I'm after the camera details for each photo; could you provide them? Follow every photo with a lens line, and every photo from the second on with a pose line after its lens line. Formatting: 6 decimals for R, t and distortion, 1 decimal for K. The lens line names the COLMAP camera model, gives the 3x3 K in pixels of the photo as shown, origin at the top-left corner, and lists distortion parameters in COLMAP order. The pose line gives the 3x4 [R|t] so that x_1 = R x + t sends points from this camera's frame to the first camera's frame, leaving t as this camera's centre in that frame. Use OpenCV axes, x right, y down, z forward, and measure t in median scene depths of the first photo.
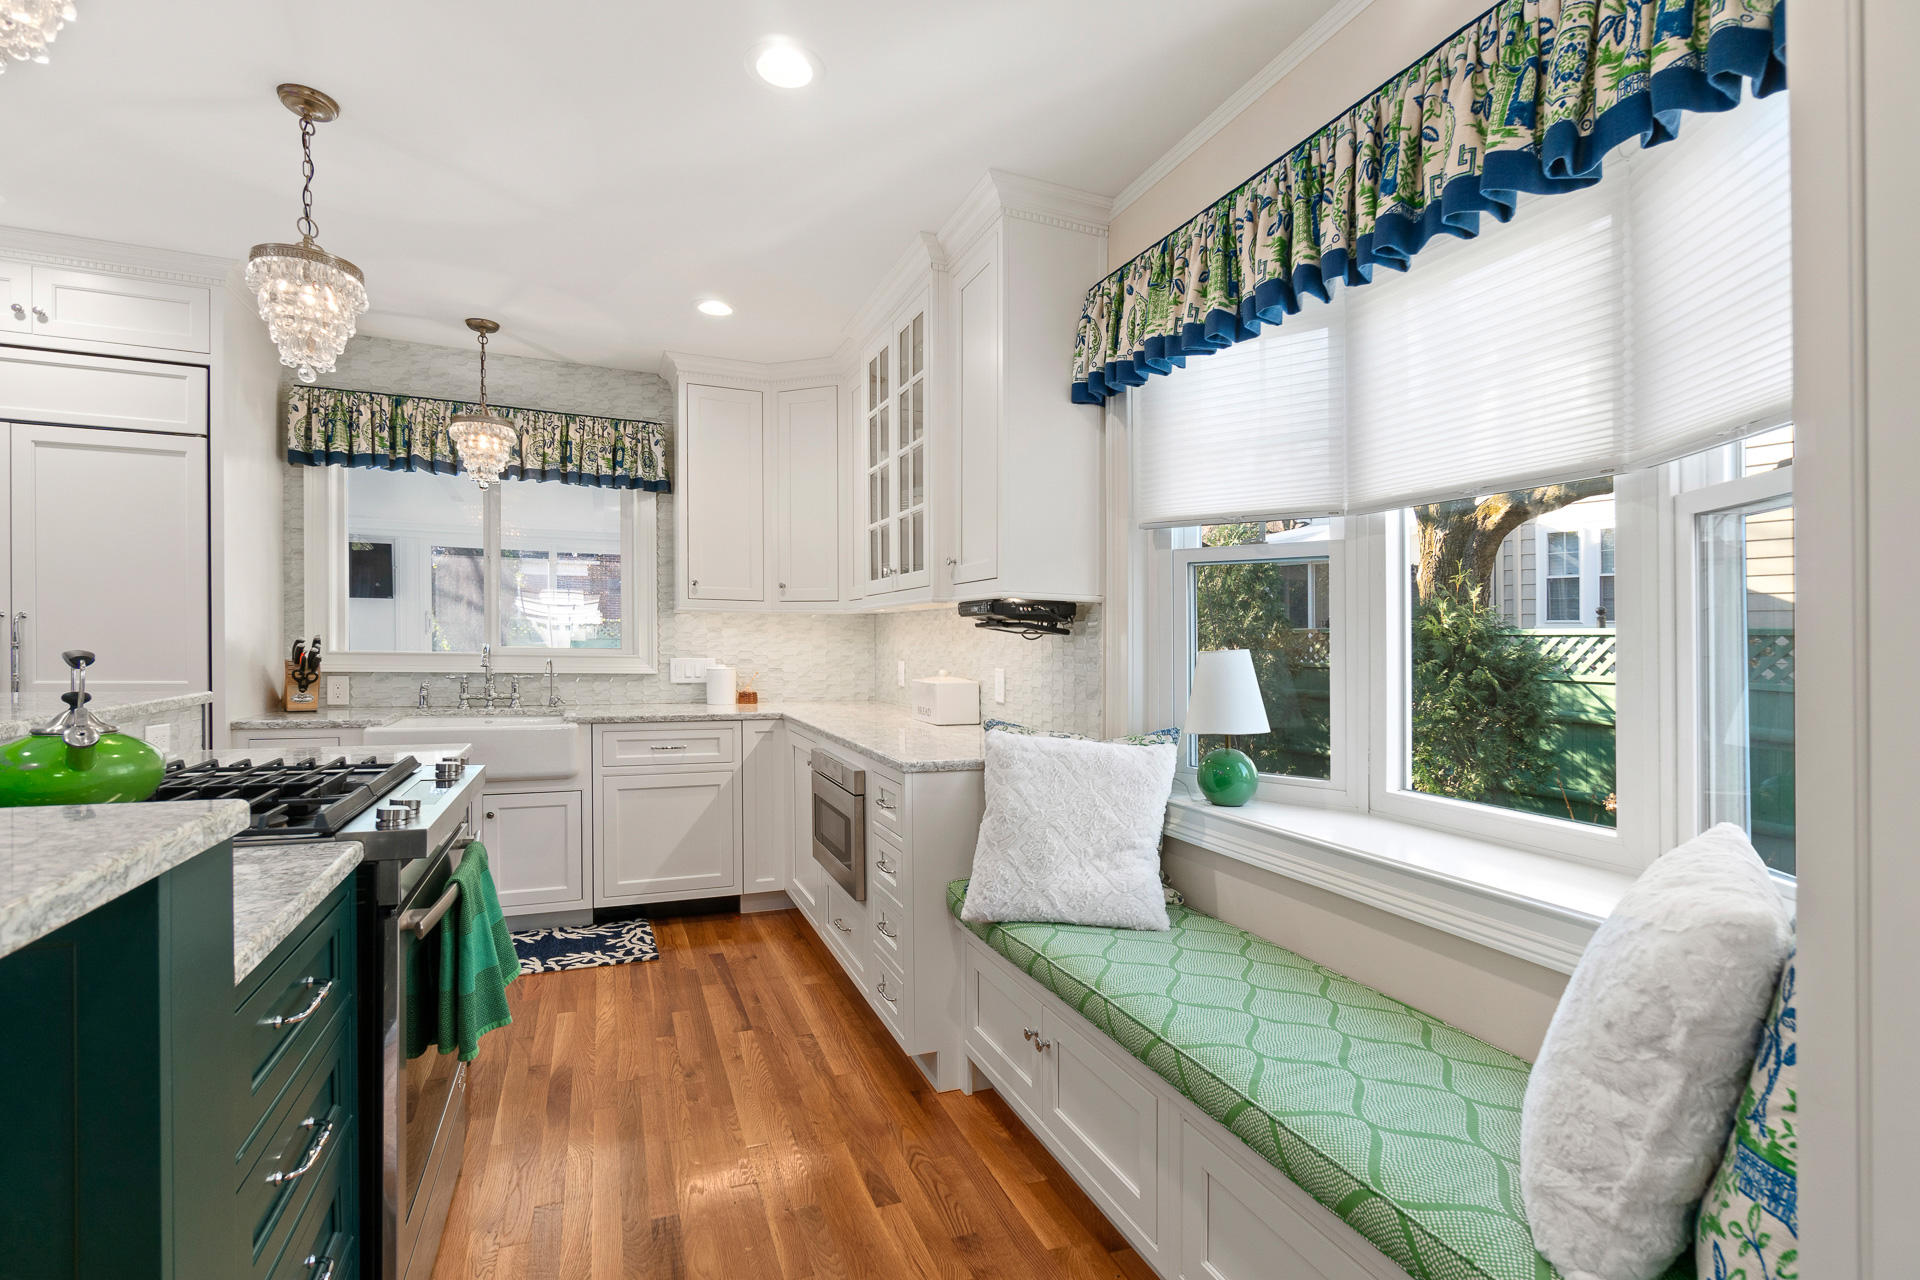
lens RADIAL K [[918.2, 0, 962.7], [0, 918.2, 629.4], [0, 0, 1]] dist [0.002628, -0.001005]
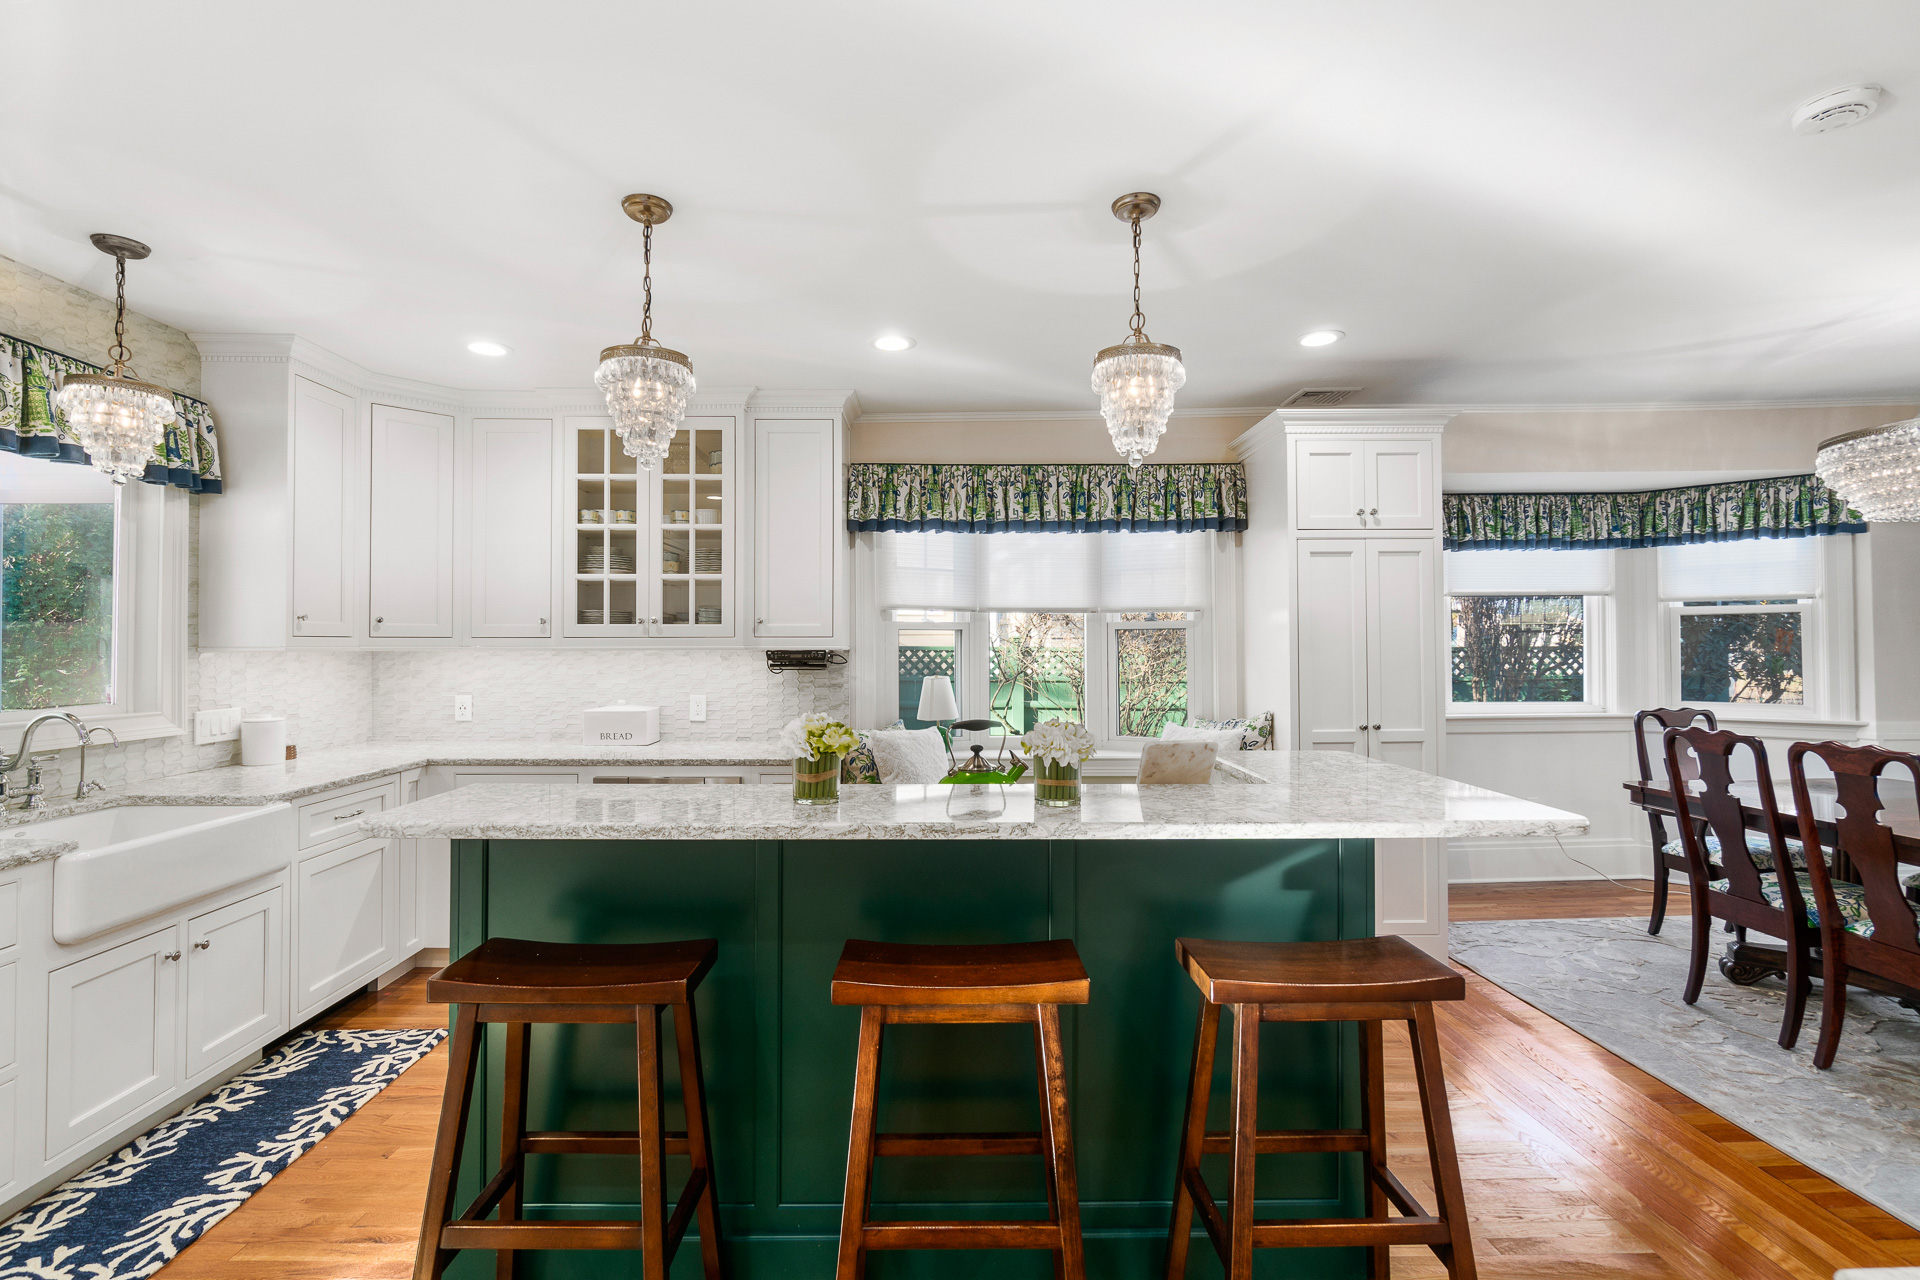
lens RADIAL K [[918.2, 0, 955.8], [0, 918.2, 616.4], [0, 0, 1]] dist [0.002628, -0.001005]
pose [[0.341125, 0.015499, 0.939890, -1.002099], [-0.006987, 0.999878, -0.013952, -0.051674], [-0.939992, -0.001807, 0.341191, 0.191085]]
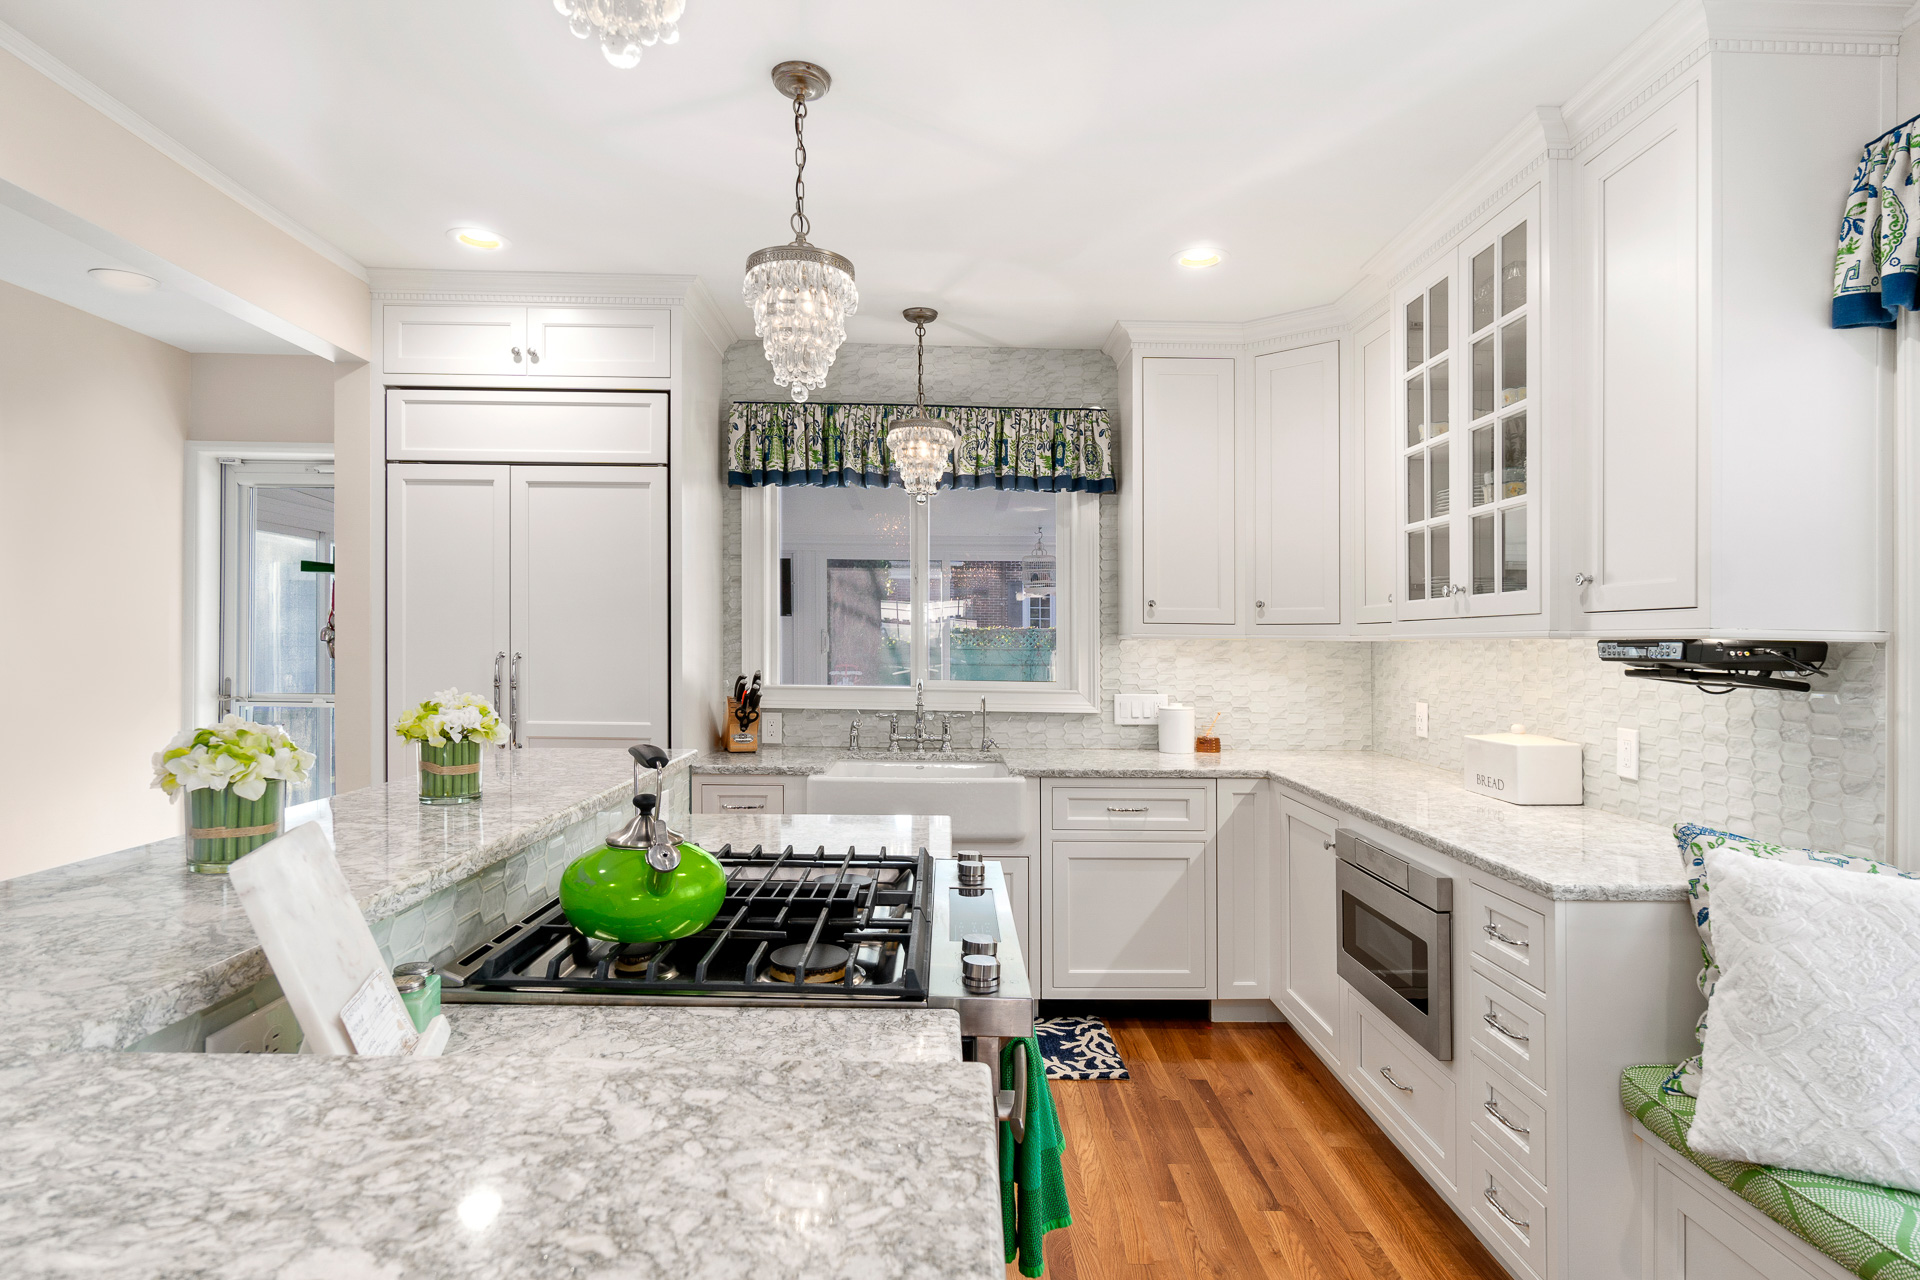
lens RADIAL K [[1068.4, 0, 946.1], [0, 1068.4, 622.6], [0, 0, 1]] dist [-0.006882, 0.004334]
pose [[0.929097, -0.008350, -0.369741, -0.131202], [0.005159, 0.999940, -0.009618, -0.030006], [0.369799, 0.007029, 0.929085, 0.071190]]
